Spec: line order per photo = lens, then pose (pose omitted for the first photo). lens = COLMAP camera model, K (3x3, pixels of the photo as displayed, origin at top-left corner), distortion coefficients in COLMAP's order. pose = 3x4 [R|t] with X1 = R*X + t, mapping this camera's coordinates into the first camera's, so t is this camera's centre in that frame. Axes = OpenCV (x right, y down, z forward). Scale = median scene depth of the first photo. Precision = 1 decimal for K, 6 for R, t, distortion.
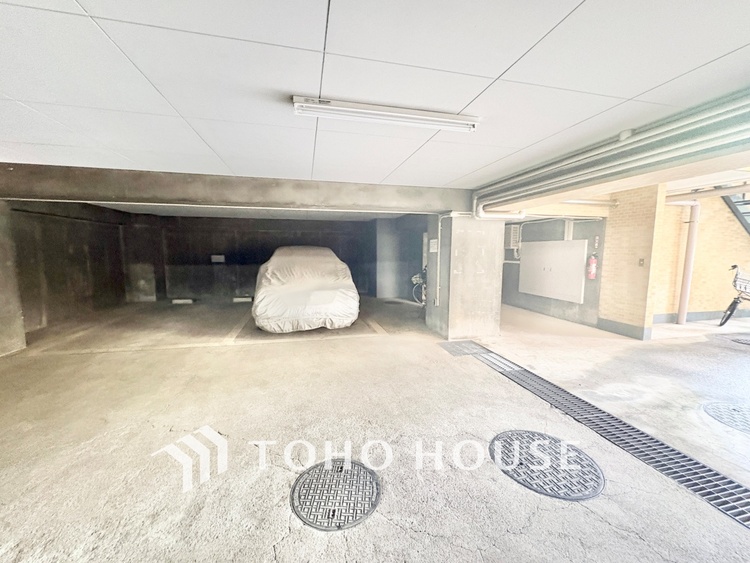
lens RADIAL K [[299.6, 0, 374.5], [0, 299.6, 283.3], [0, 0, 1]] dist [-0.000021, 0.000082]
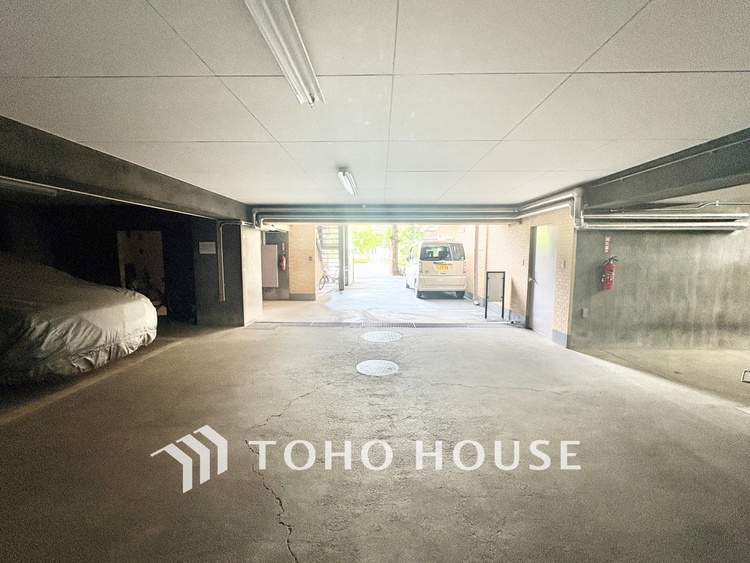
lens RADIAL K [[299.6, 0, 374.9], [0, 299.6, 278.7], [0, 0, 1]] dist [-0.000021, 0.000082]
pose [[0.254981, -0.087560, 0.962974, -0.751355], [0.104008, 0.992597, 0.062714, -0.020404], [-0.961336, 0.084166, 0.262200, 0.150963]]
